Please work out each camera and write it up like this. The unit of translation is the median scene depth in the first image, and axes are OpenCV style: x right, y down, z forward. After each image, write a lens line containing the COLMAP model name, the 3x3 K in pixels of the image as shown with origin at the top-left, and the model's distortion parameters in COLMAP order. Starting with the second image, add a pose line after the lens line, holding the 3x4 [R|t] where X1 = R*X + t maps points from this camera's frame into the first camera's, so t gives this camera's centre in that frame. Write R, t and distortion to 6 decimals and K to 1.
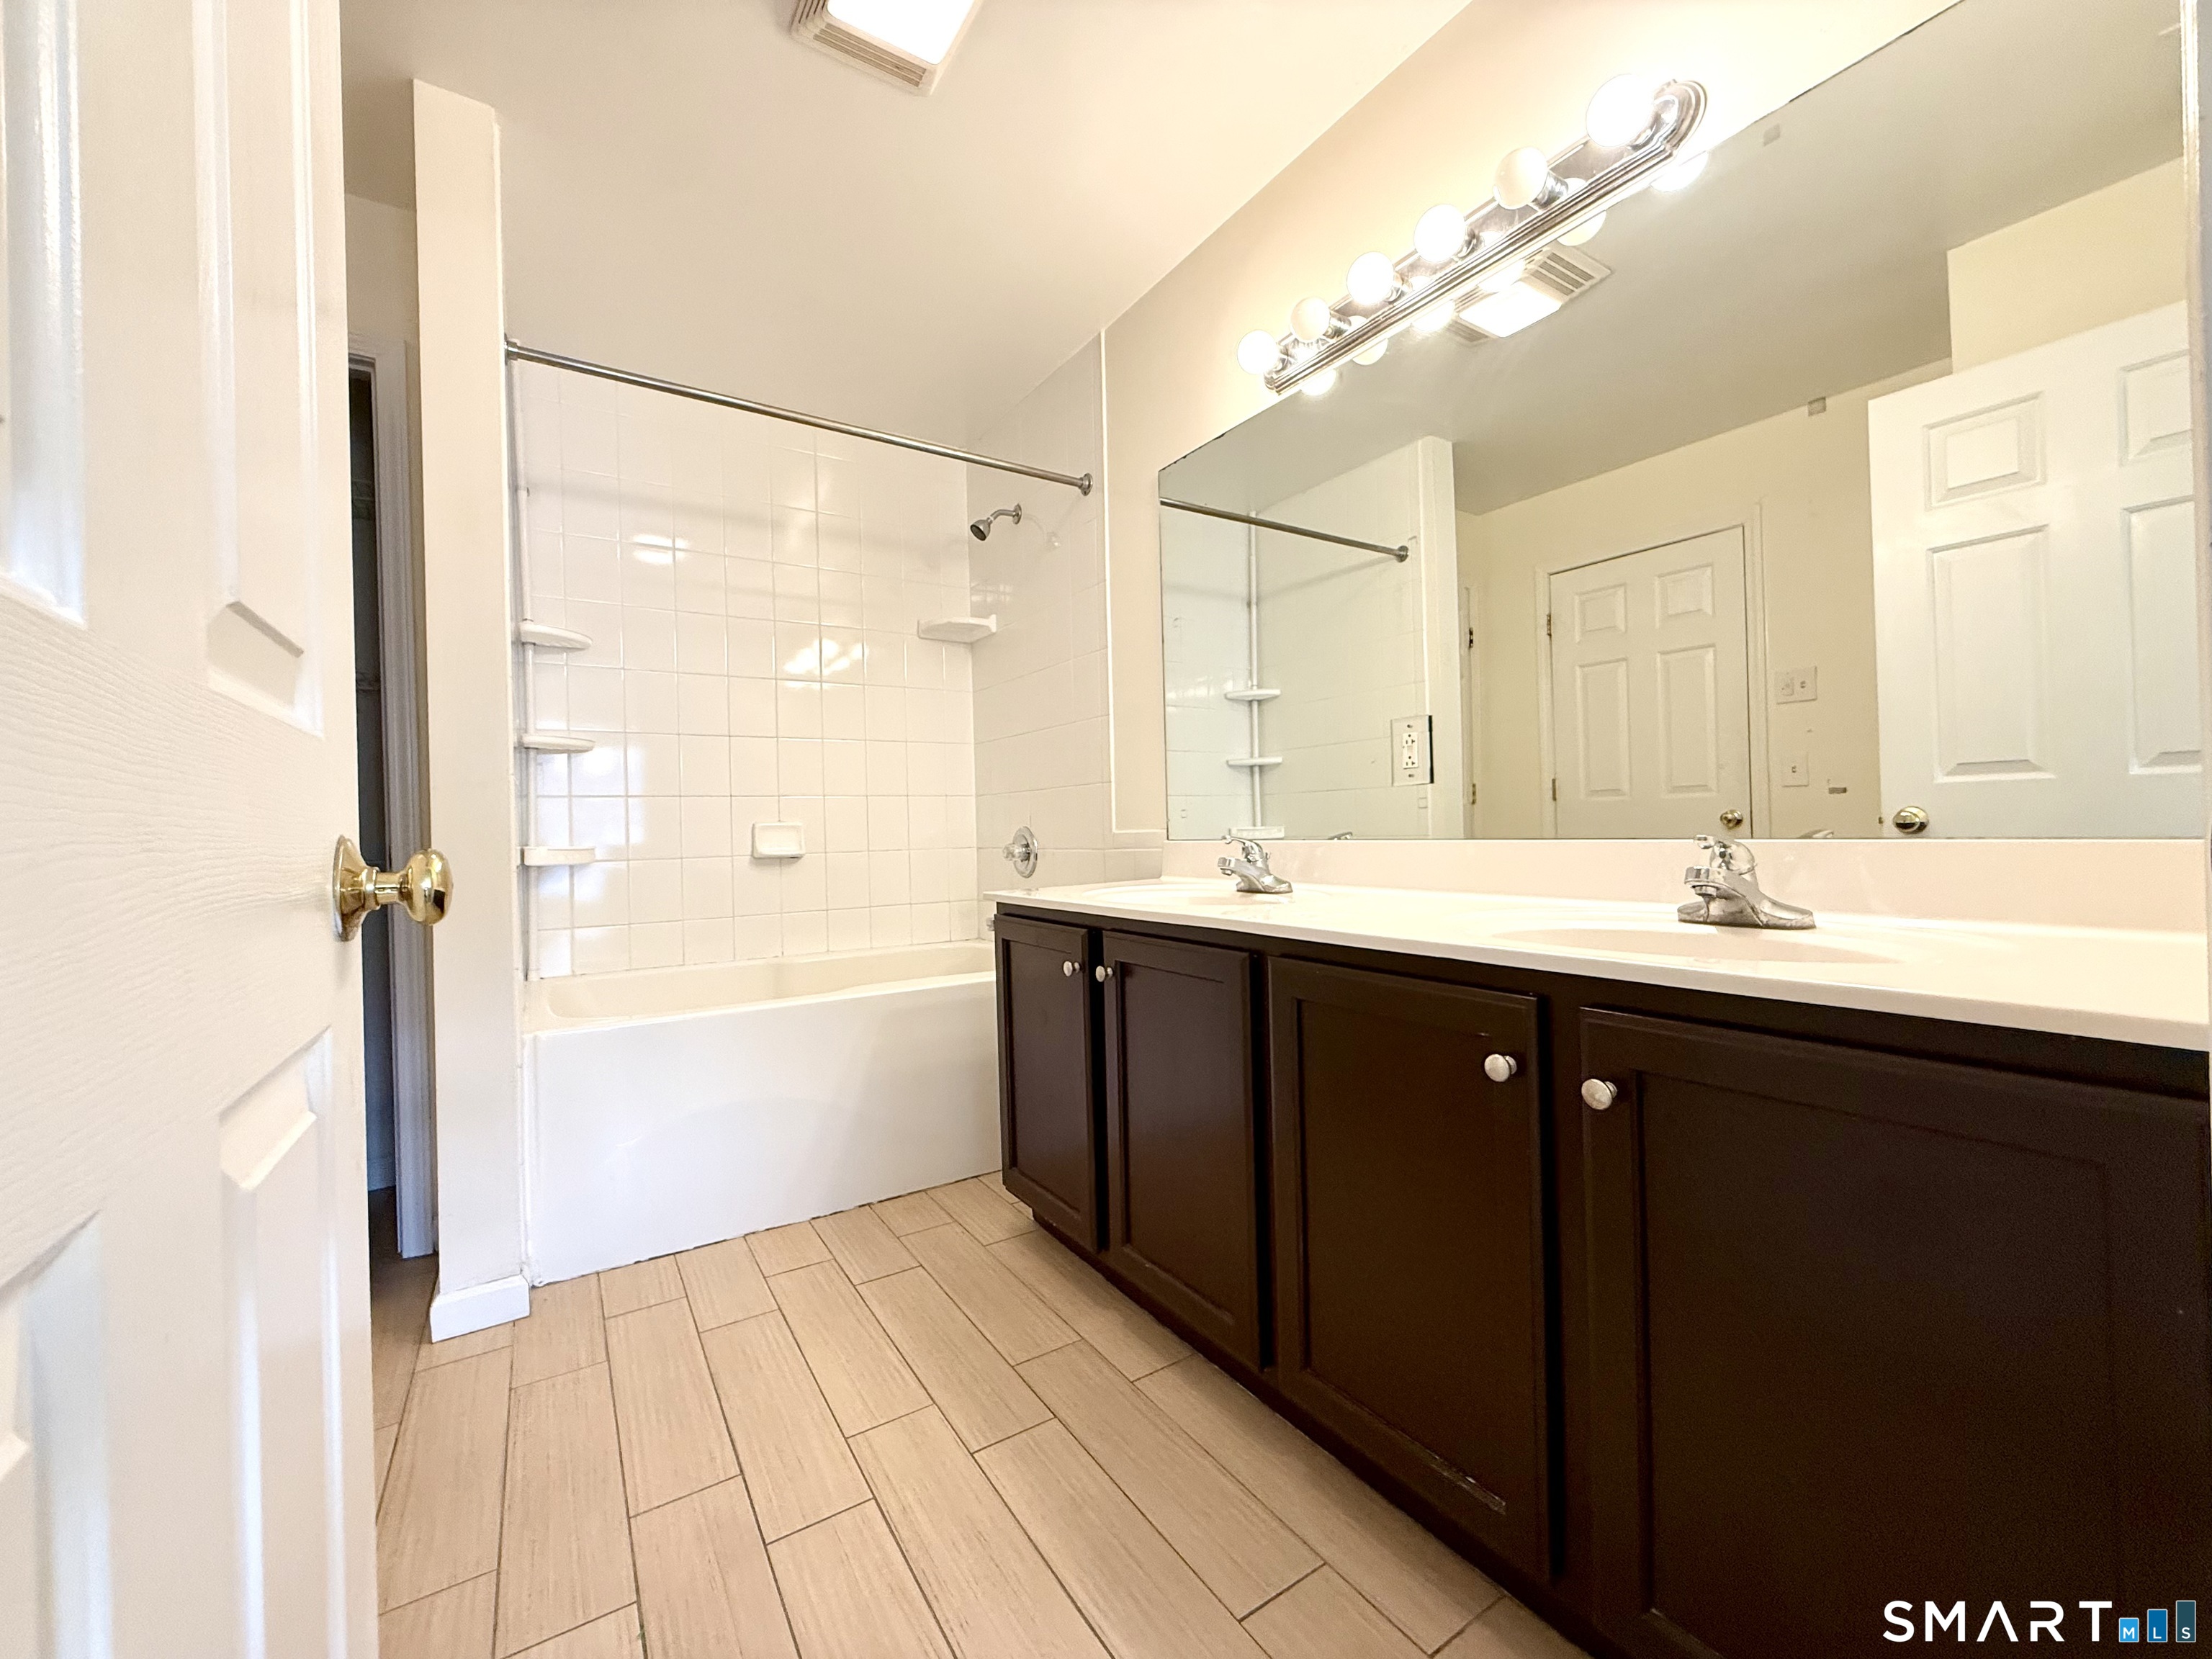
lens RADIAL K [[882.7, 0, 1099.4], [0, 882.7, 827.0], [0, 0, 1]] dist [0.000075, 0.000090]
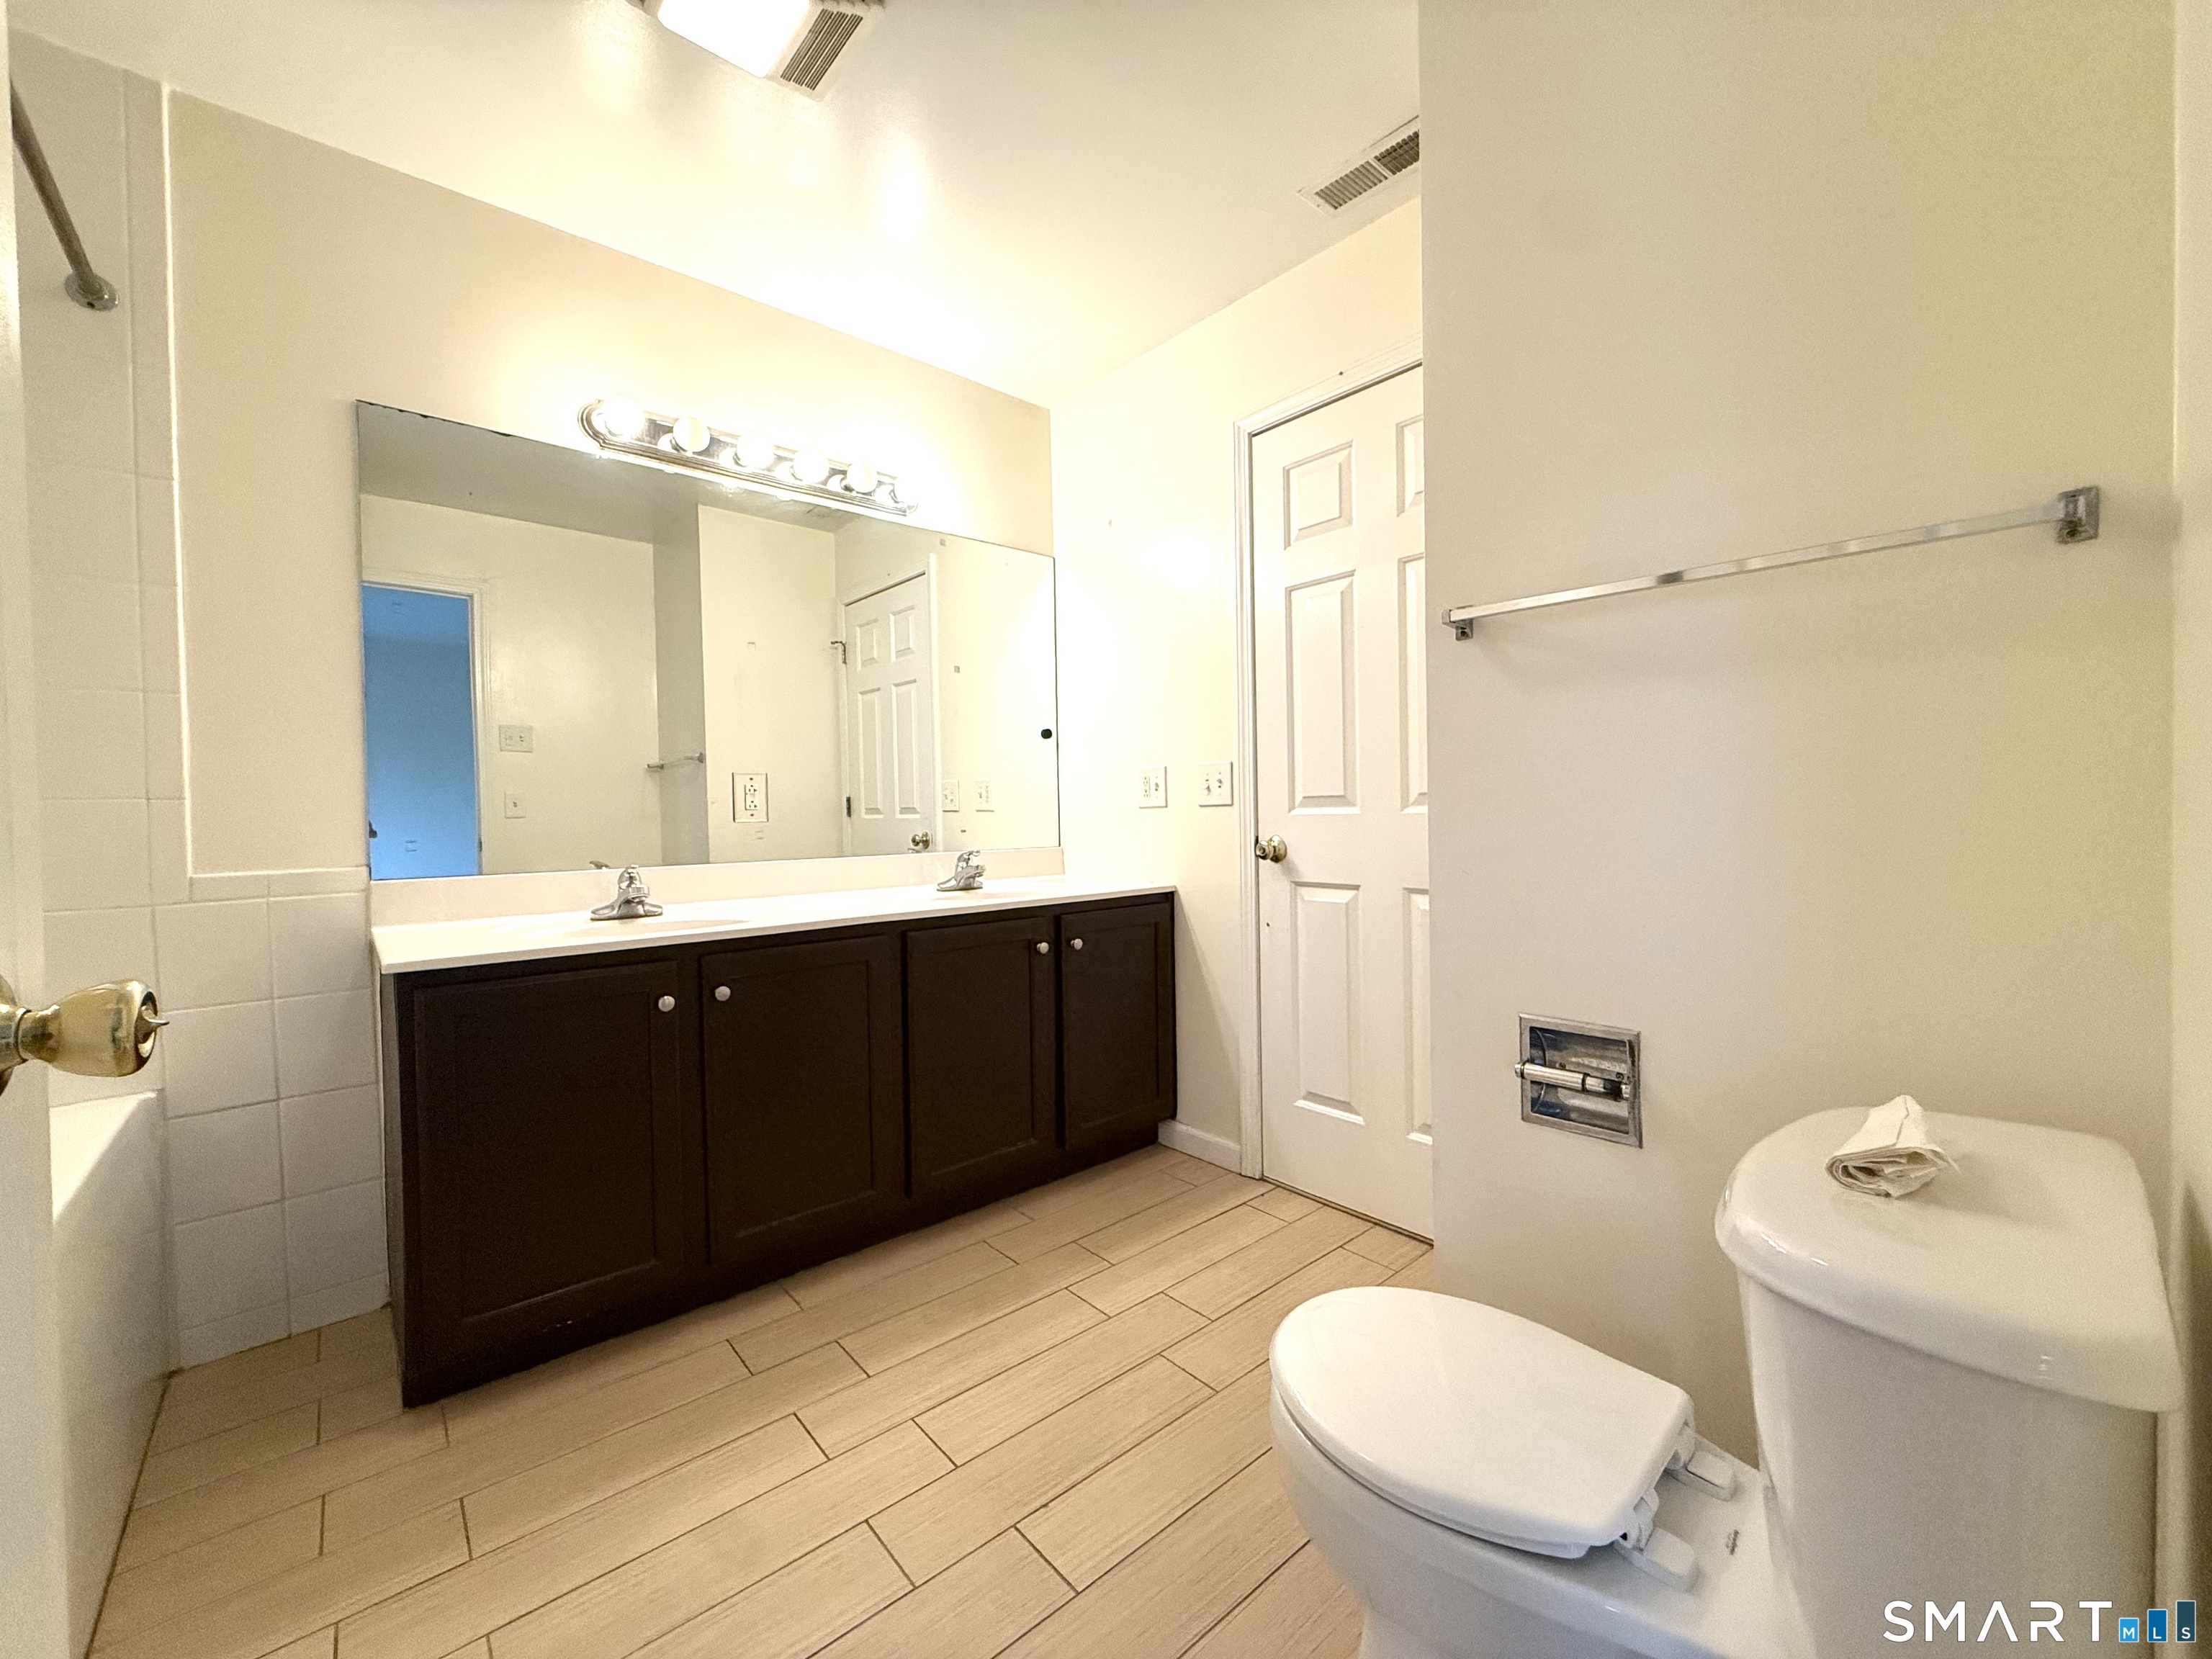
lens RADIAL K [[882.7, 0, 1099.4], [0, 882.7, 827.0], [0, 0, 1]] dist [0.000075, 0.000090]
pose [[-0.142429, 0.010571, 0.989749, -1.156381], [0.024437, 0.999676, -0.007160, -0.014926], [-0.989503, 0.023167, -0.142641, 0.710489]]
